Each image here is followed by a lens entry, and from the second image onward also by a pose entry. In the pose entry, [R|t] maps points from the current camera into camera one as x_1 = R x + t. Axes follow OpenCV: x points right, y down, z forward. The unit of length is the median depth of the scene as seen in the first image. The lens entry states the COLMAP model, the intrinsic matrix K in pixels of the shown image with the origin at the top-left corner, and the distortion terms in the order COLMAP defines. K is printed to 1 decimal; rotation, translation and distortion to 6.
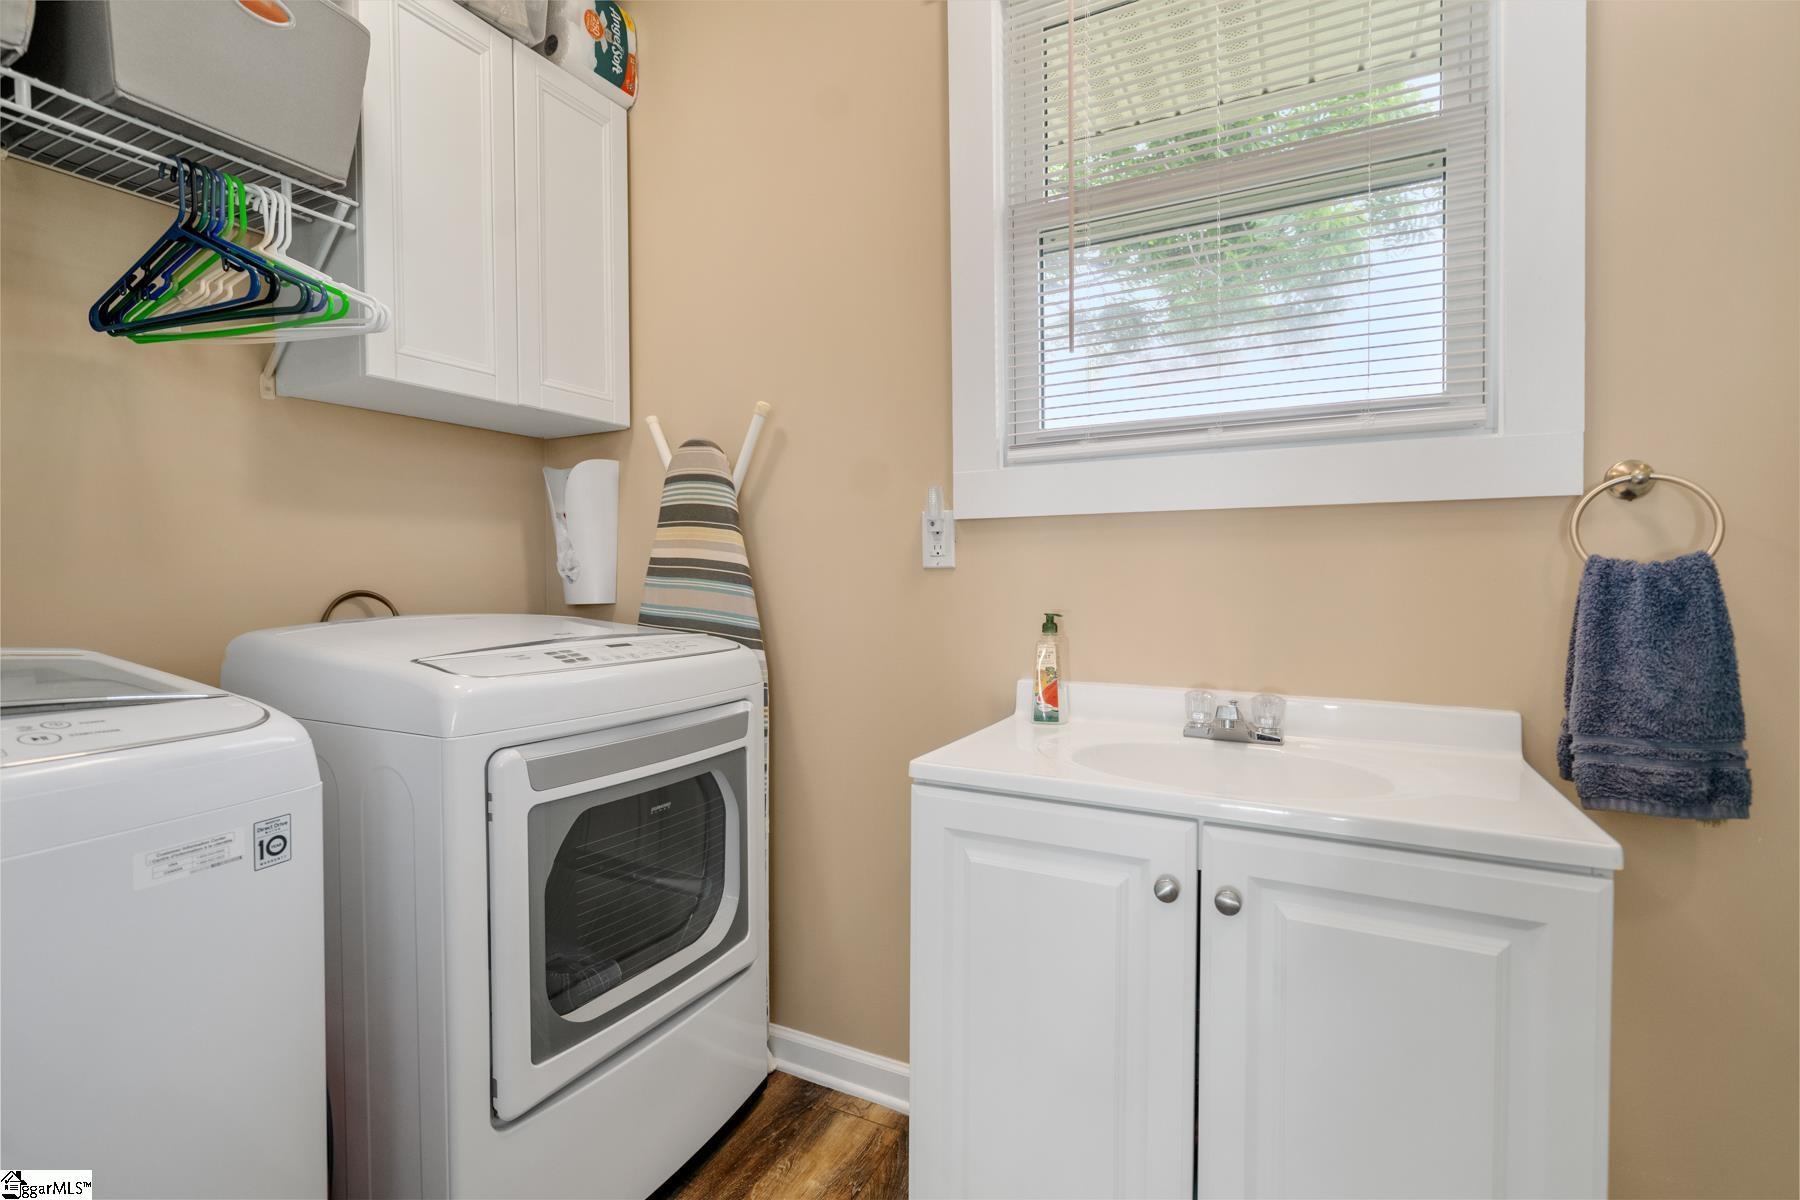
lens RADIAL K [[819.7, 0, 896.9], [0, 819.7, 589.7], [0, 0, 1]] dist [-0.001417, 0.000789]
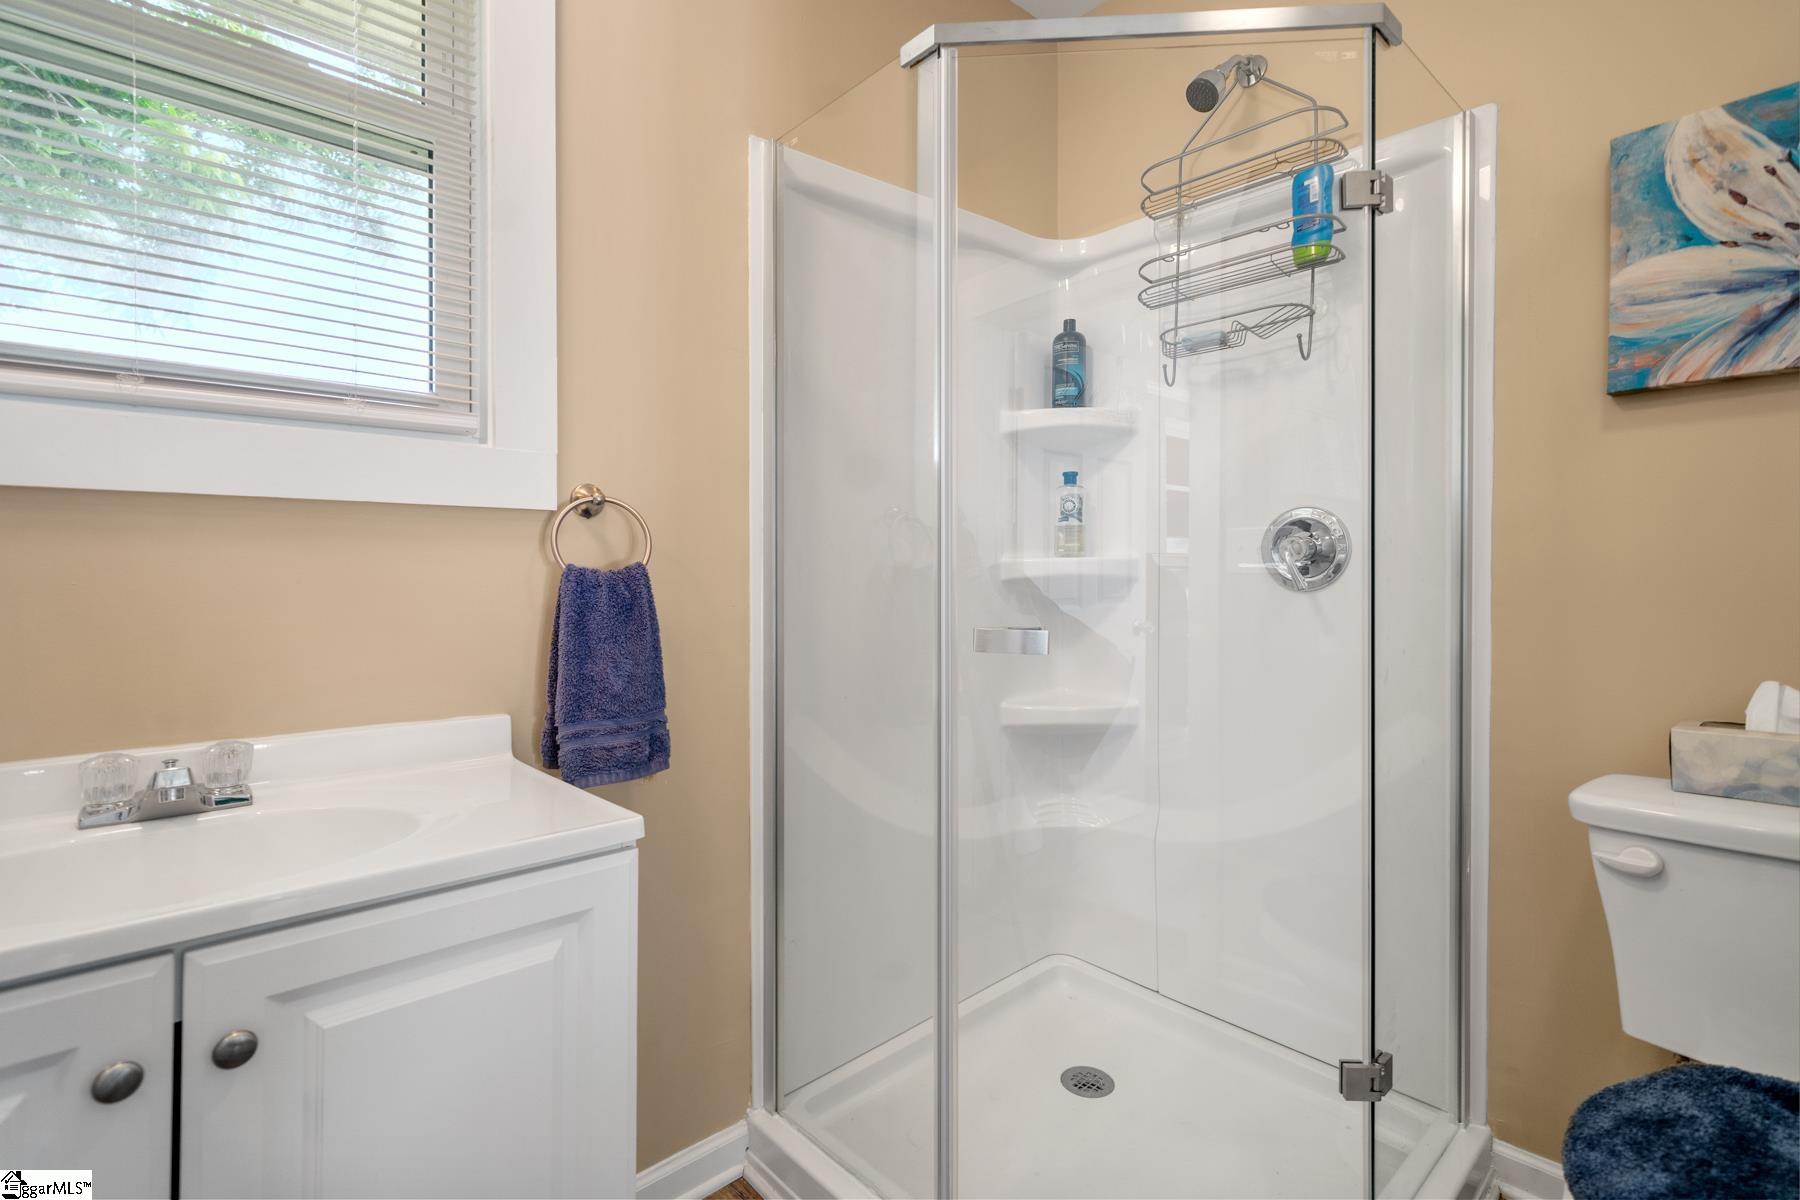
lens RADIAL K [[819.7, 0, 895.5], [0, 819.7, 578.5], [0, 0, 1]] dist [-0.001417, 0.000789]
pose [[0.346421, -0.004176, 0.938070, -0.055355], [0.025054, 0.999675, -0.004802, -0.006030], [-0.937744, 0.025166, 0.346413, 0.188773]]
